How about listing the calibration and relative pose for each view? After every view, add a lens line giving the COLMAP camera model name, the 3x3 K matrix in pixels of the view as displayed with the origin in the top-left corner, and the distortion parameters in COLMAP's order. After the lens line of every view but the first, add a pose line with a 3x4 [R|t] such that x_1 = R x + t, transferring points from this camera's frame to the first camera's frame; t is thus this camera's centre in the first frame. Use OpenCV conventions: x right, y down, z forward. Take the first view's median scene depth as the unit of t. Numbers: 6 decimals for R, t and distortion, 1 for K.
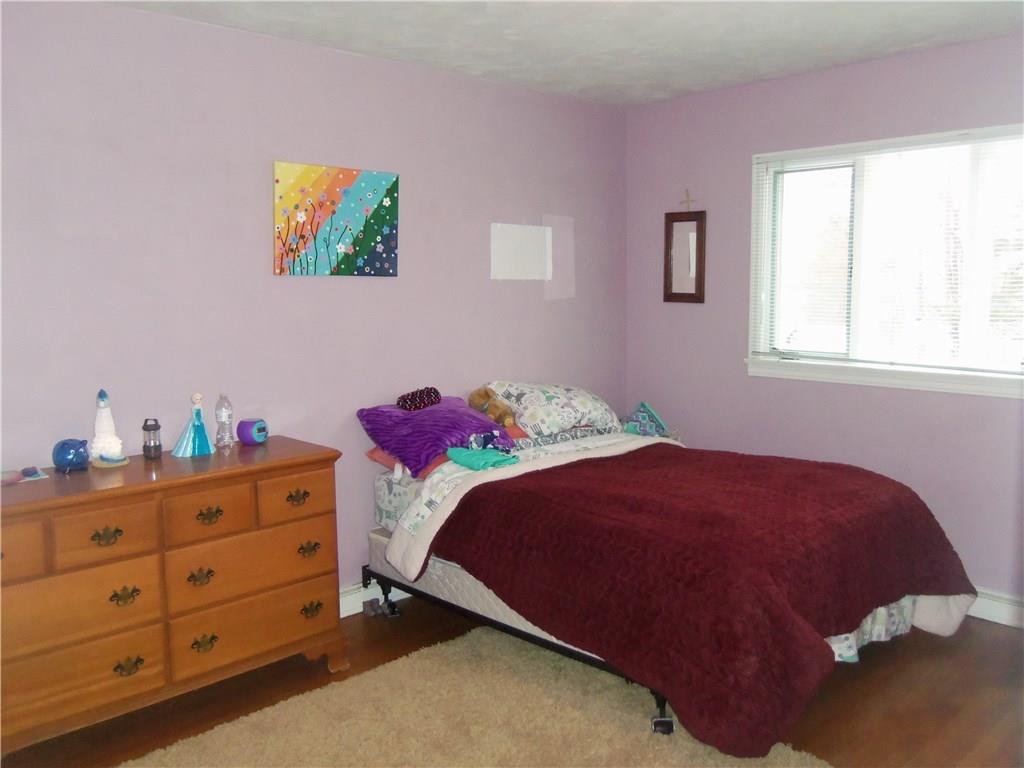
lens RADIAL K [[861.4, 0, 517.7], [0, 861.4, 377.5], [0, 0, 1]] dist [-0.052040, 0.056511]
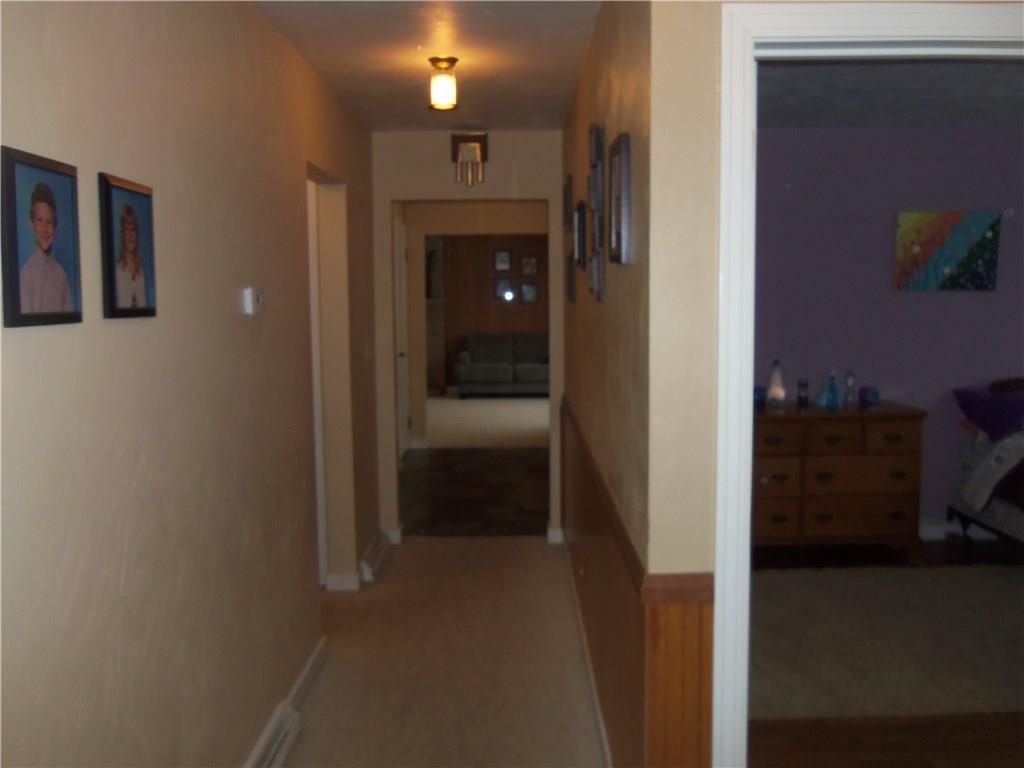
lens RADIAL K [[861.4, 0, 515.9], [0, 861.4, 380.6], [0, 0, 1]] dist [-0.052040, 0.056511]
pose [[0.731703, 0.065816, -0.678439, 0.237614], [-0.066814, 0.997460, 0.024704, 0.039569], [0.678341, 0.027253, 0.734241, -0.487688]]
